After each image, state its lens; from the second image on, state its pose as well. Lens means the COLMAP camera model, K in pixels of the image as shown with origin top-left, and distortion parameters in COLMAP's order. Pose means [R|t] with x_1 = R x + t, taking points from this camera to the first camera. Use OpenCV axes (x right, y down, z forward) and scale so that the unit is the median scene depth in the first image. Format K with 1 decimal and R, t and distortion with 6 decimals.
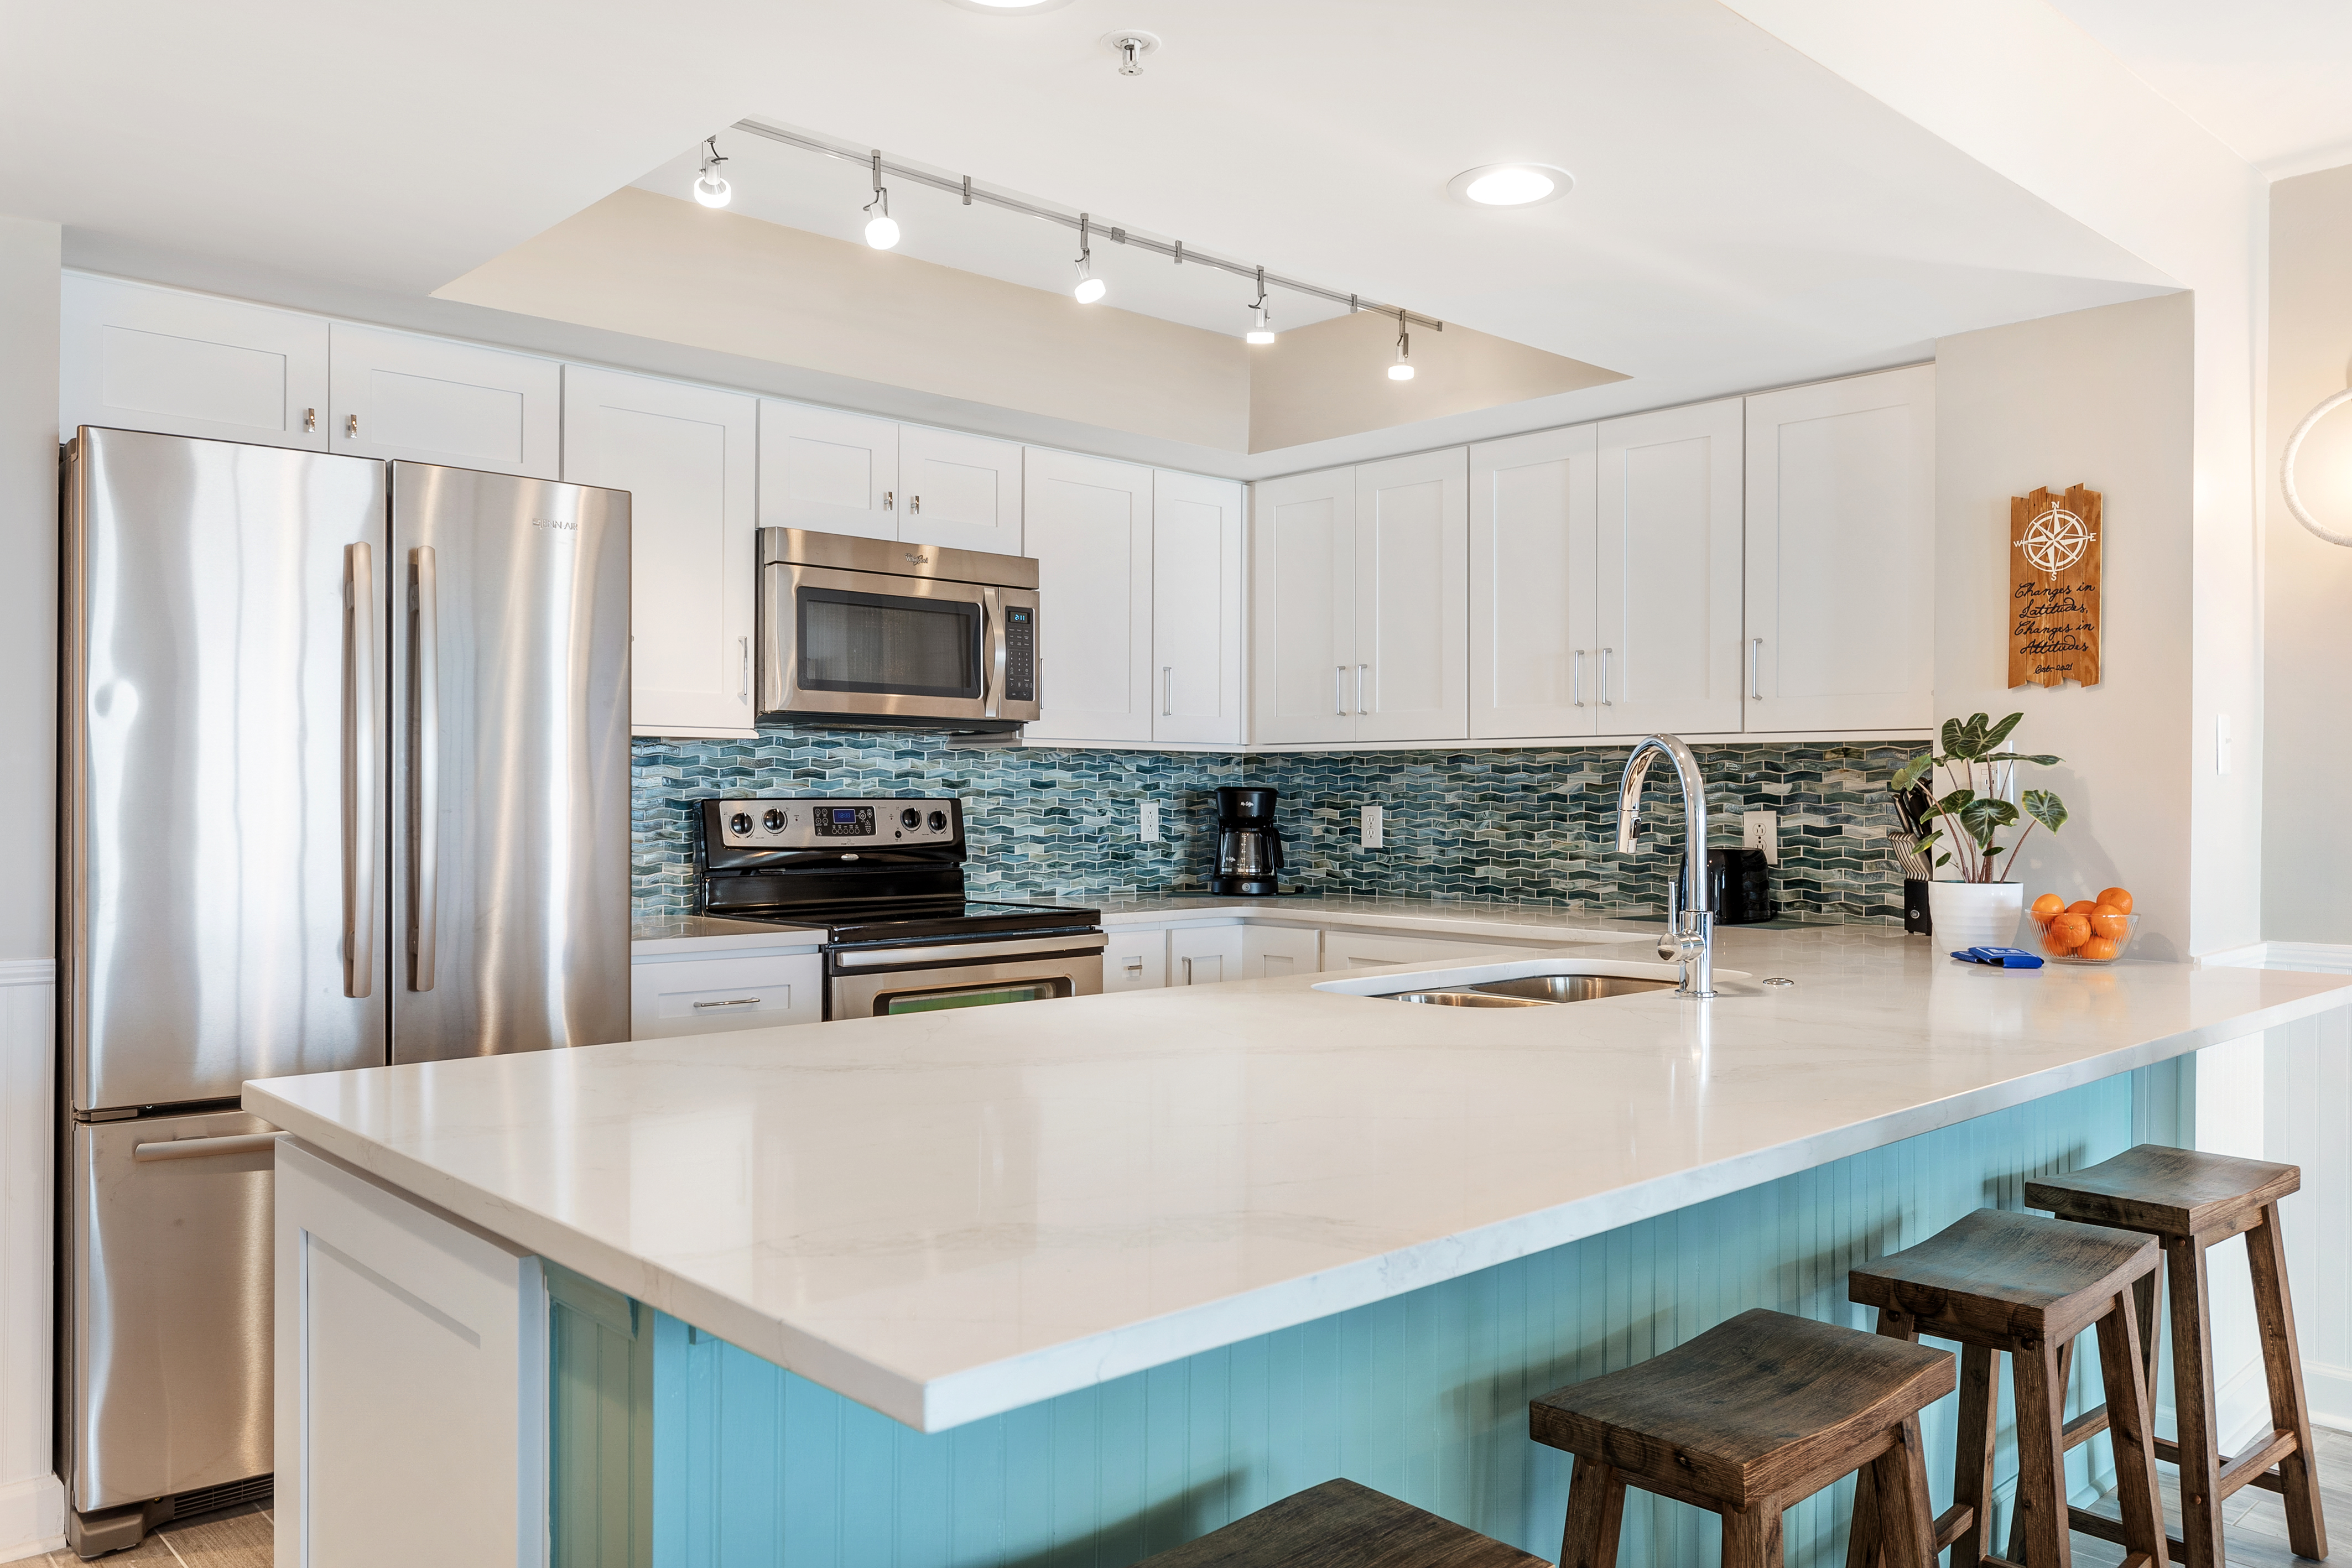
lens RADIAL K [[1717.2, 0, 1164.7], [0, 1717.2, 785.5], [0, 0, 1]] dist [-0.008714, 0.000843]
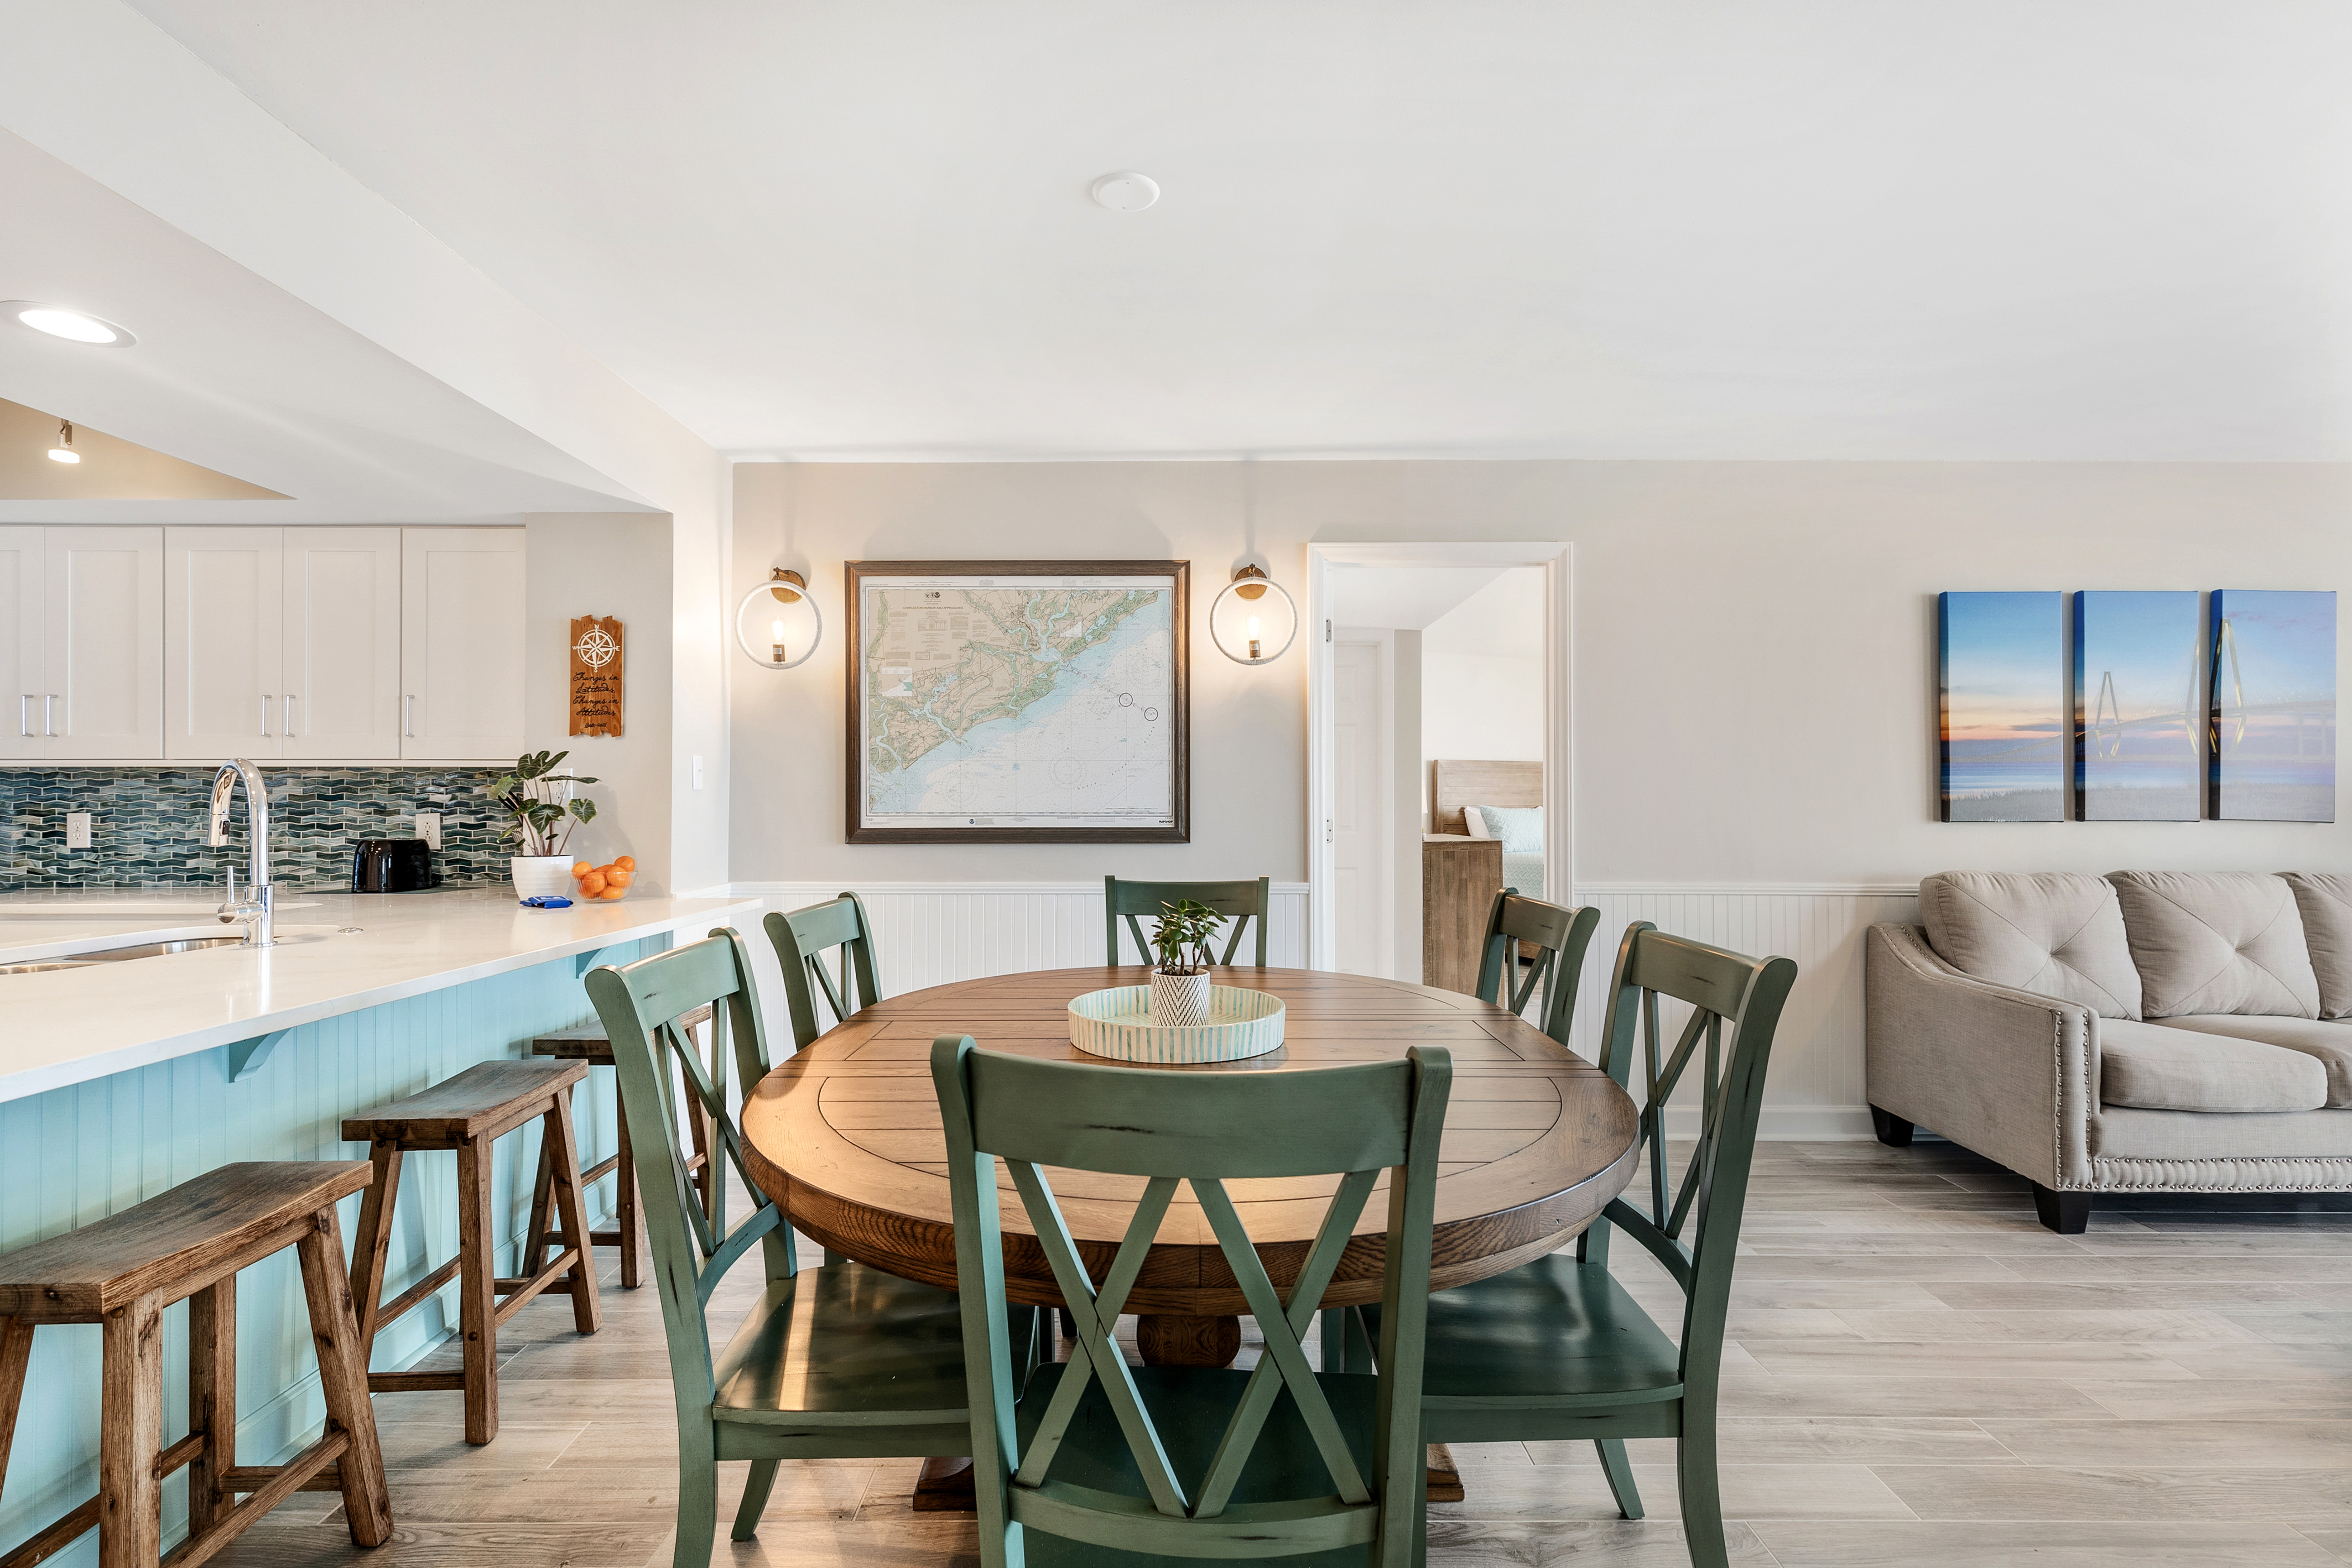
lens RADIAL K [[1069.4, 0, 1174.9], [0, 1069.4, 792.6], [0, 0, 1]] dist [0.003428, 0.000413]
pose [[0.676445, 0.001405, 0.736492, 0.105683], [0.000311, 0.999998, -0.002193, -0.000519], [-0.736493, 0.001713, 0.676443, -0.088389]]
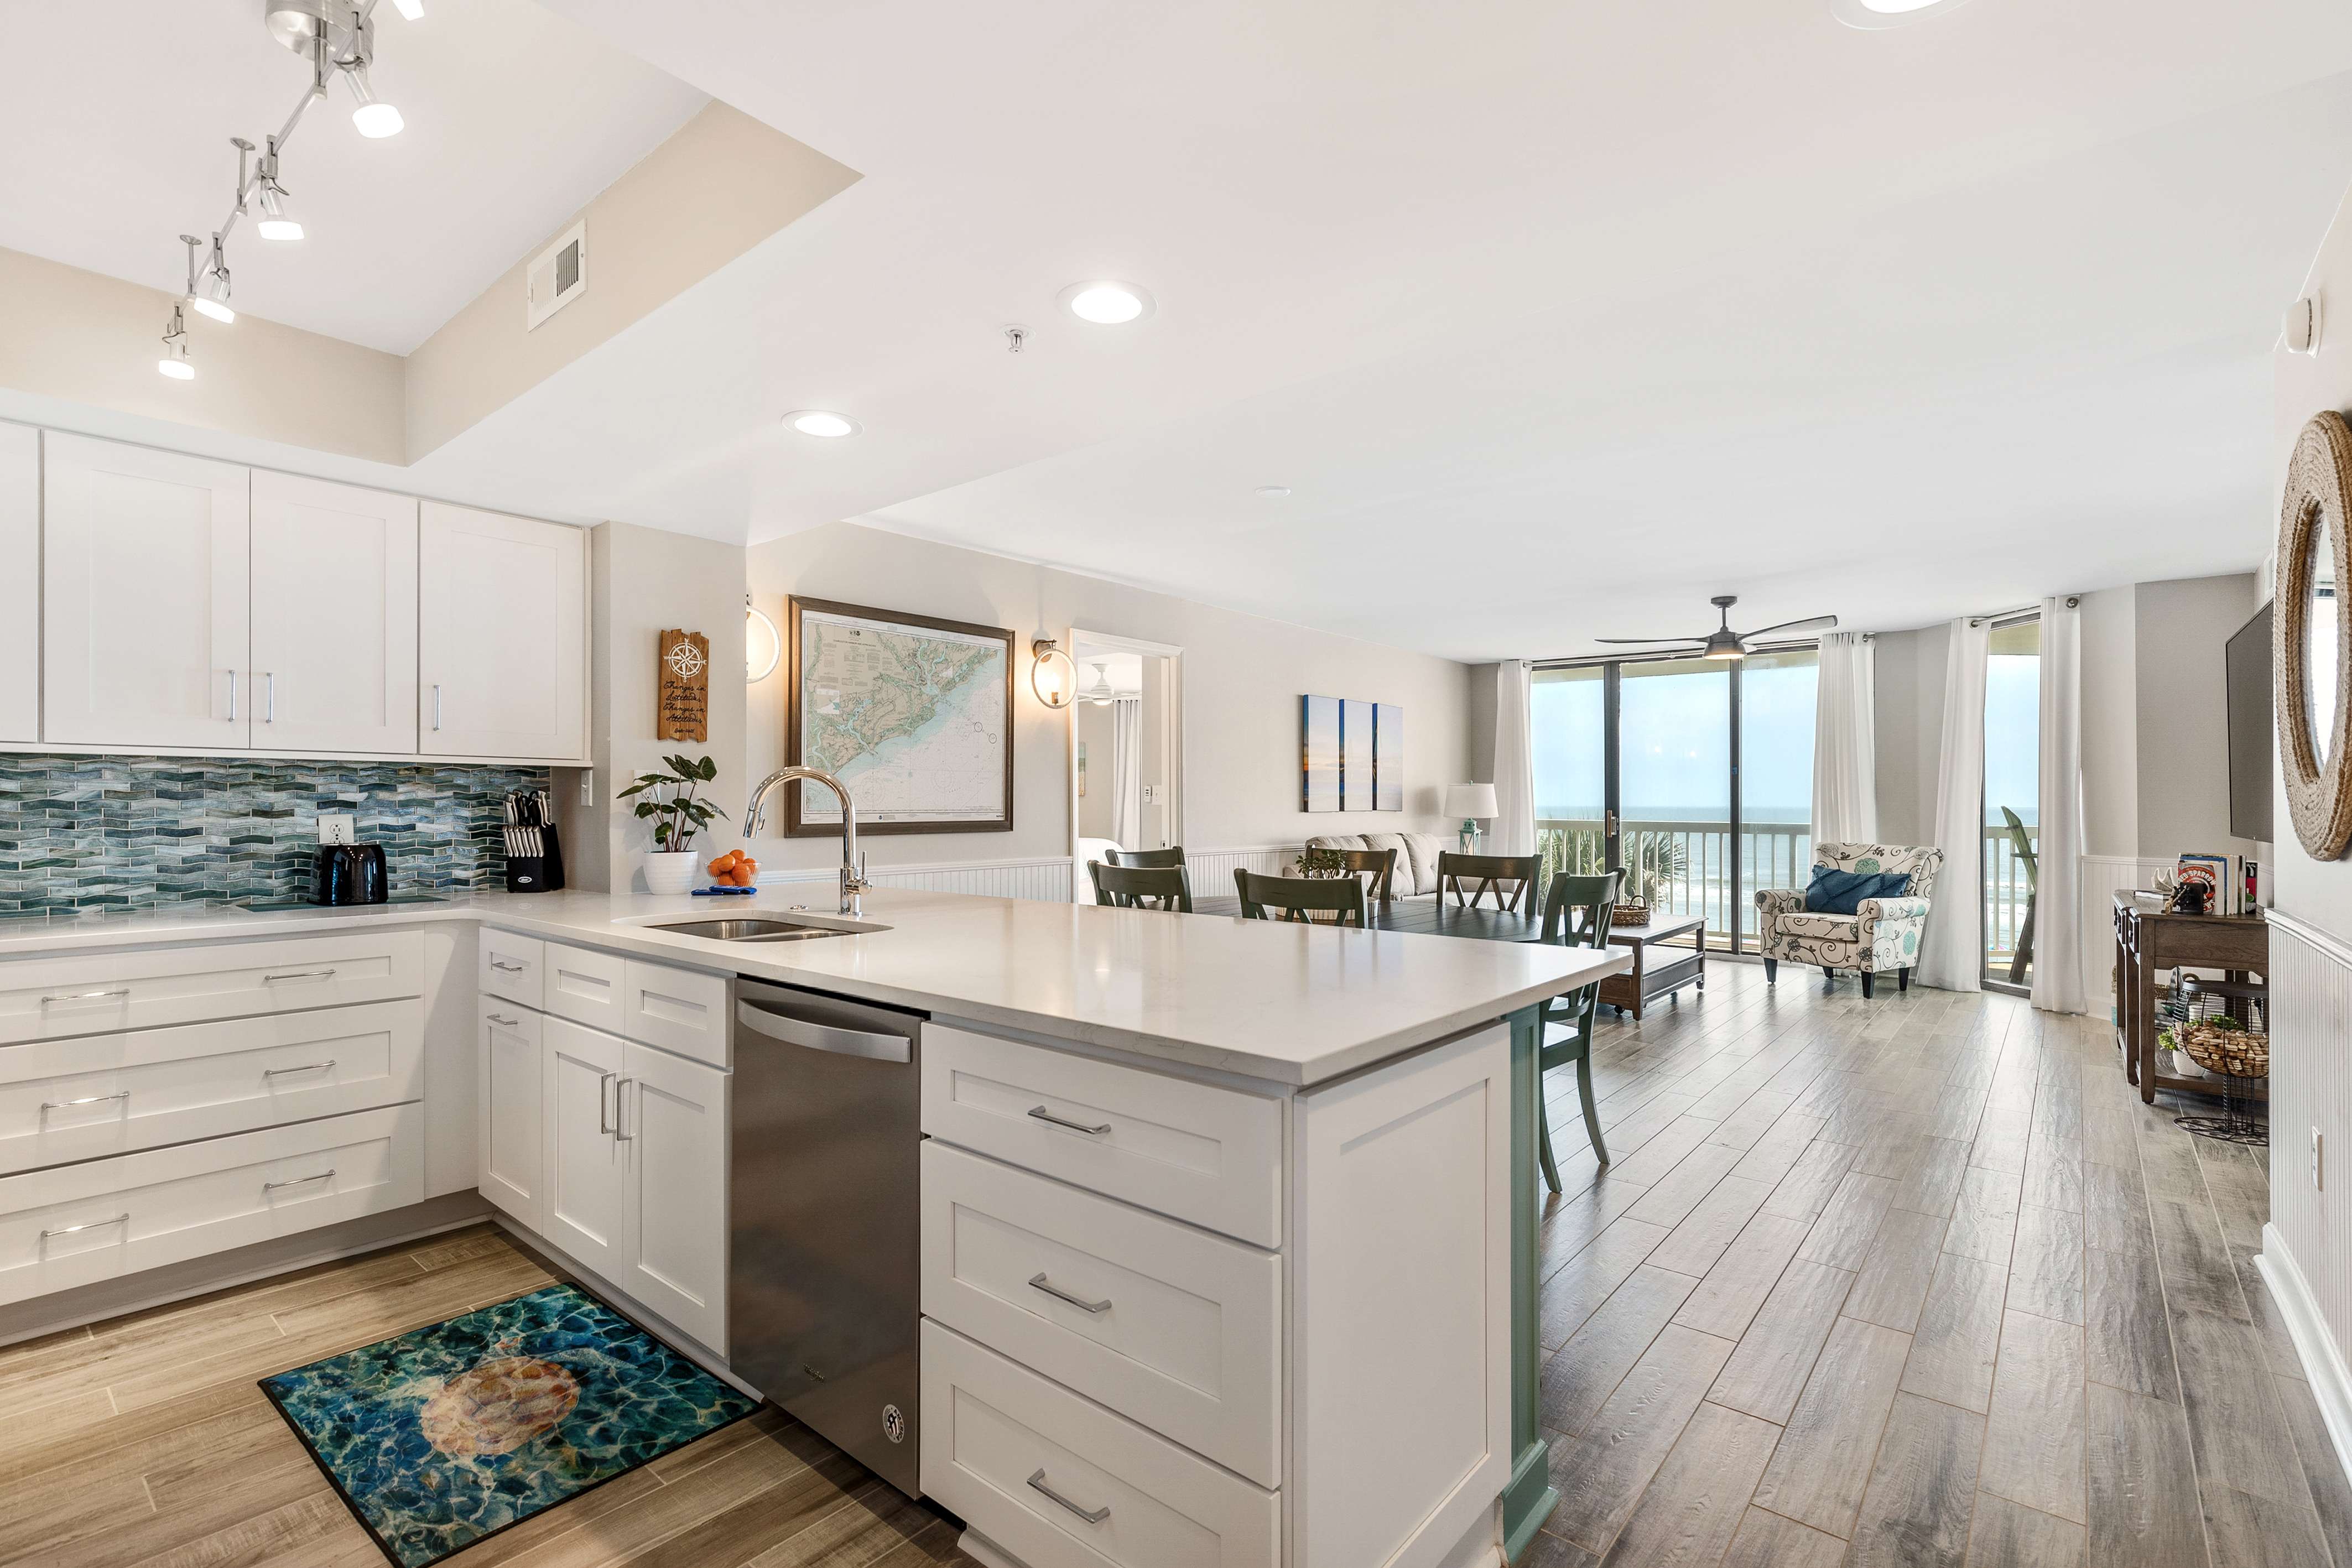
lens RADIAL K [[1069.4, 0, 1184.2], [0, 1069.4, 798.7], [0, 0, 1]] dist [0.003428, 0.000413]
pose [[-0.132493, -0.001461, 0.991183, -0.520683], [-0.006013, 0.999982, 0.000670, -0.000747], [-0.991166, -0.005871, -0.132500, 0.490993]]
